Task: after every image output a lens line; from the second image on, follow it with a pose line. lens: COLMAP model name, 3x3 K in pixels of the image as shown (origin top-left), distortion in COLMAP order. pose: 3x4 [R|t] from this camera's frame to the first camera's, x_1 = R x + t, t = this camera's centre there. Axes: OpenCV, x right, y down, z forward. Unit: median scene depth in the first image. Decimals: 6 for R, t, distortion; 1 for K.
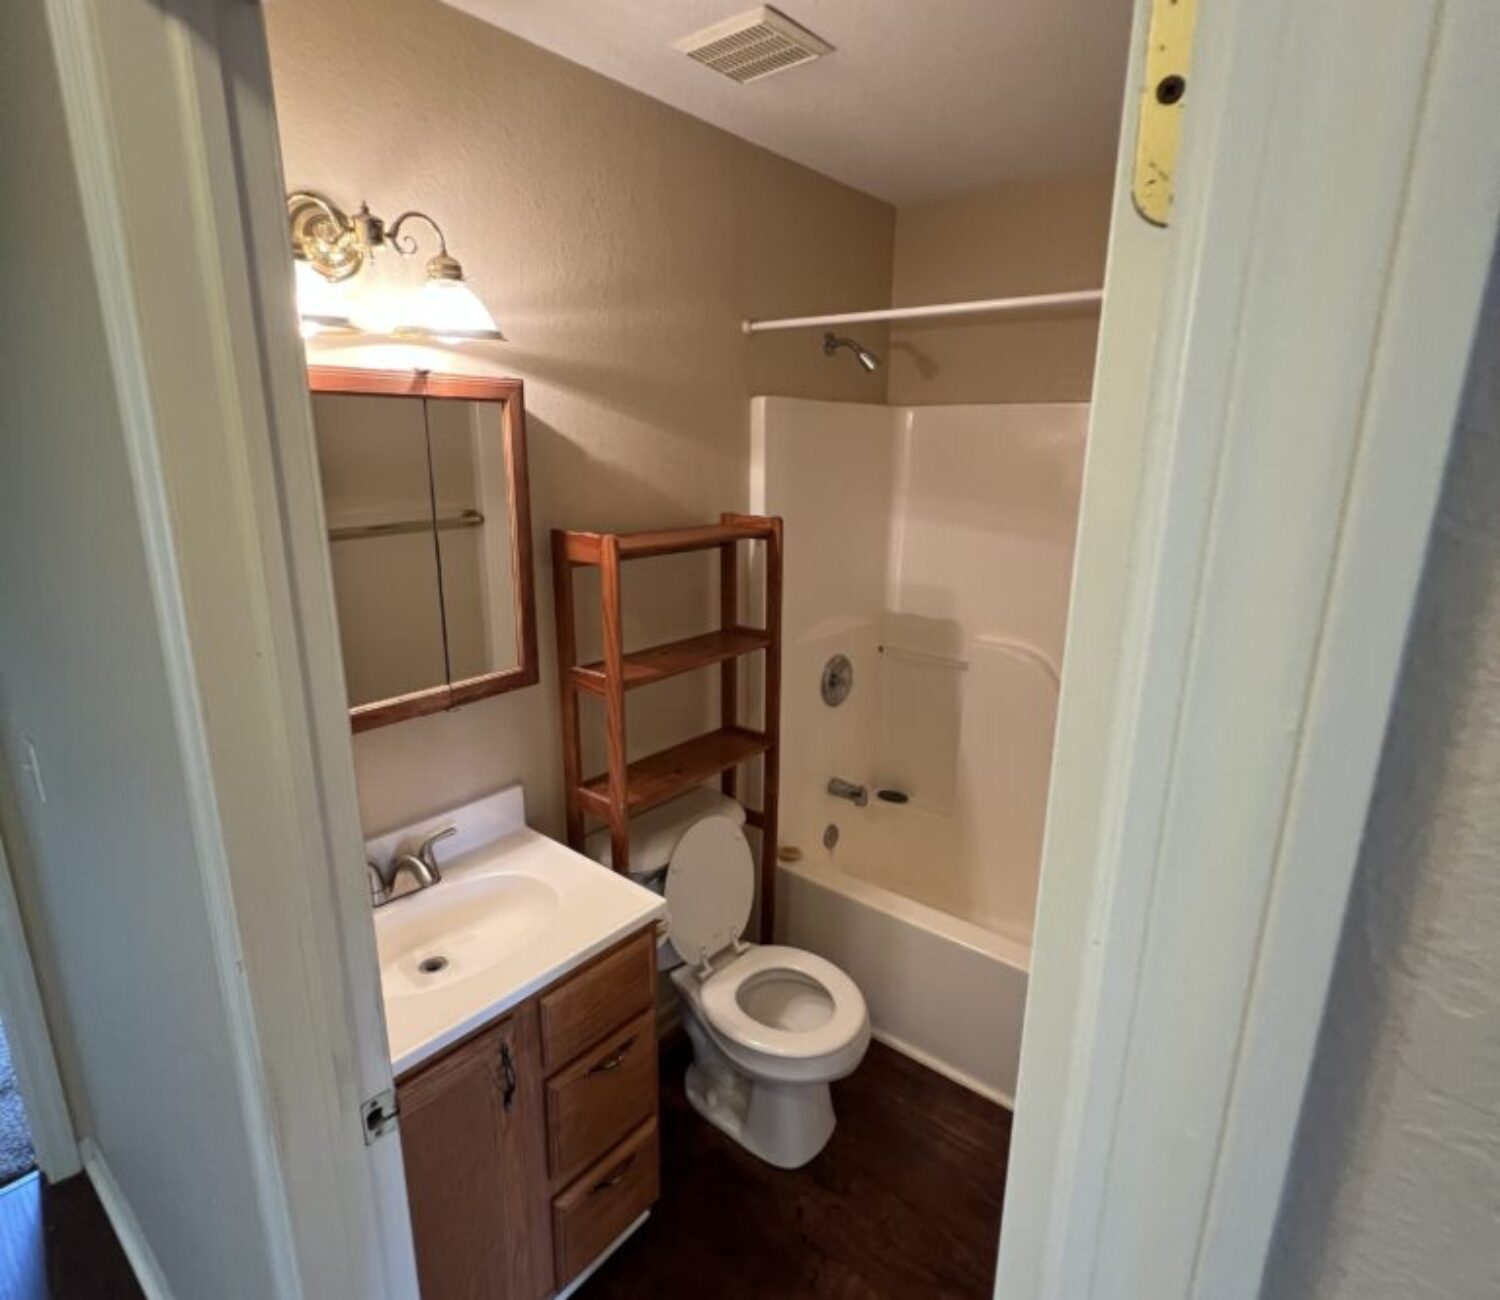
lens RADIAL K [[804.9, 0, 758.7], [0, 804.9, 639.9], [0, 0, 1]] dist [0.001629, 0.000287]
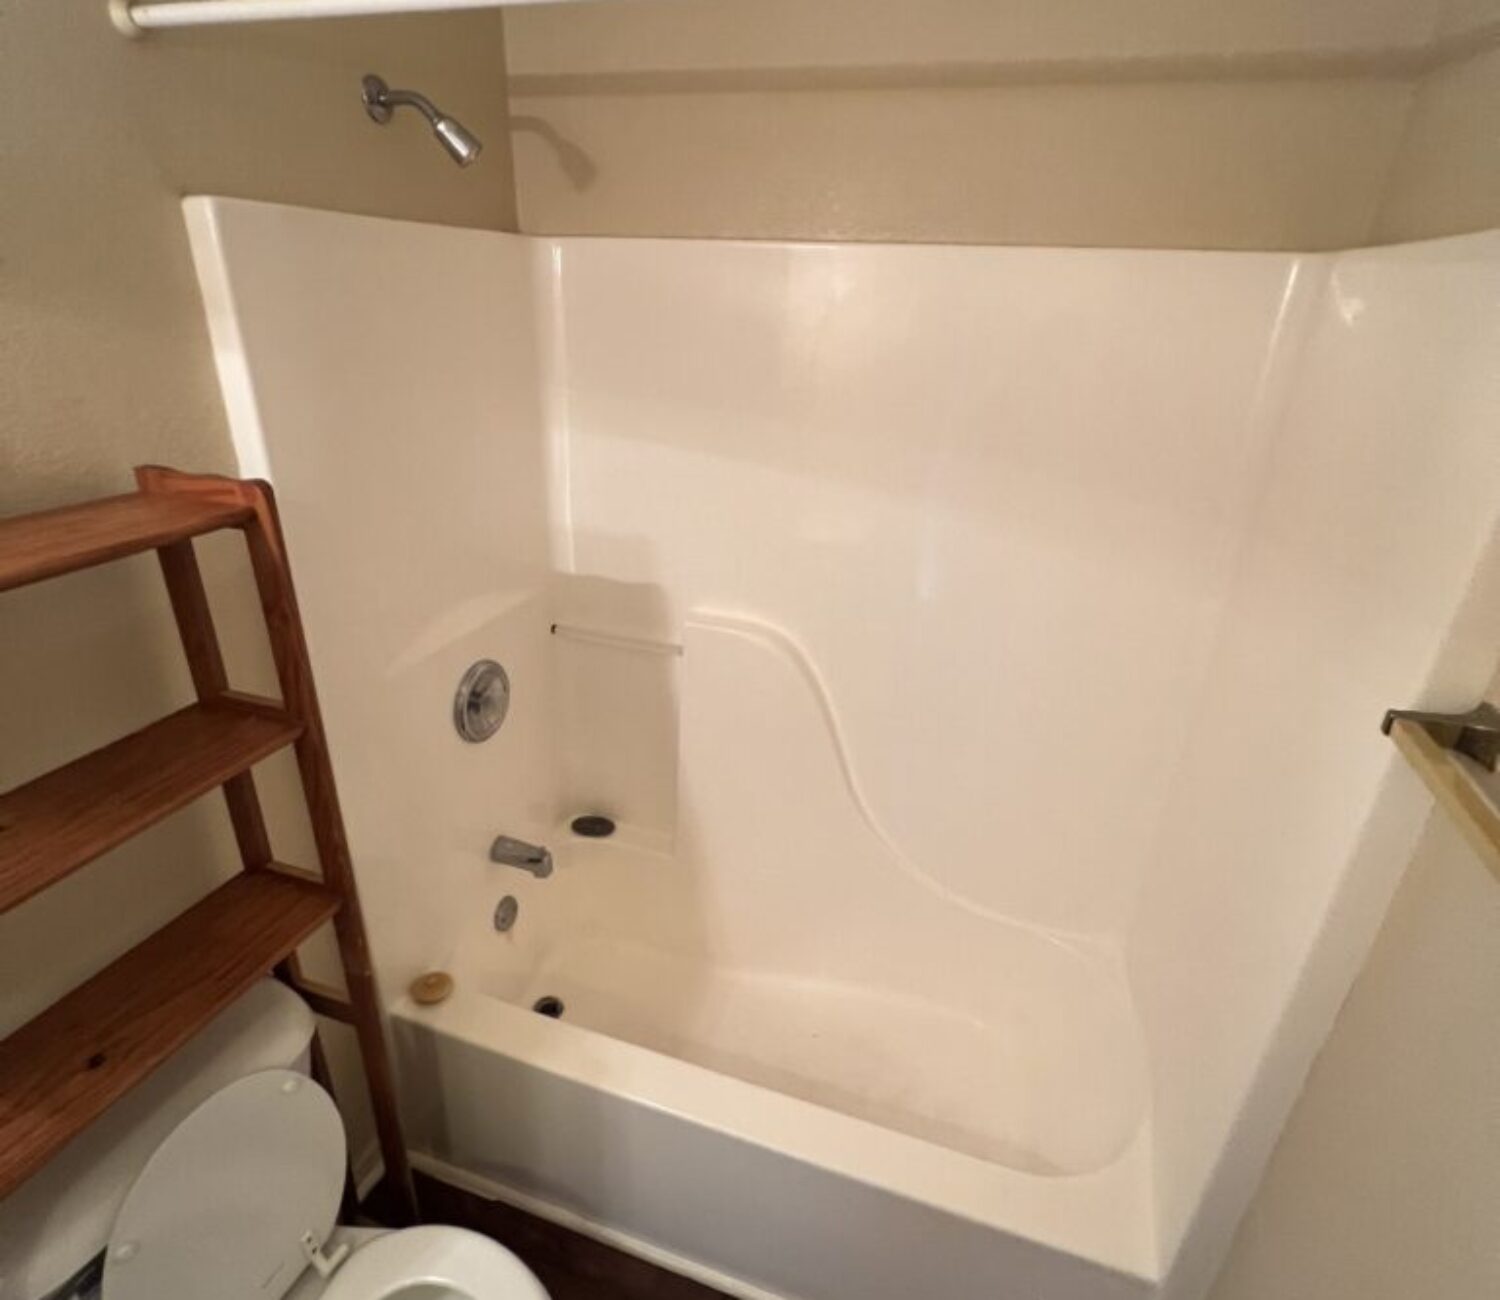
lens RADIAL K [[804.9, 0, 758.7], [0, 804.9, 639.9], [0, 0, 1]] dist [0.001629, 0.000287]
pose [[0.935783, -0.118617, 0.332023, 0.099527], [0.058390, 0.980843, 0.185842, -0.104132], [-0.347707, -0.154521, 0.924783, 0.365407]]
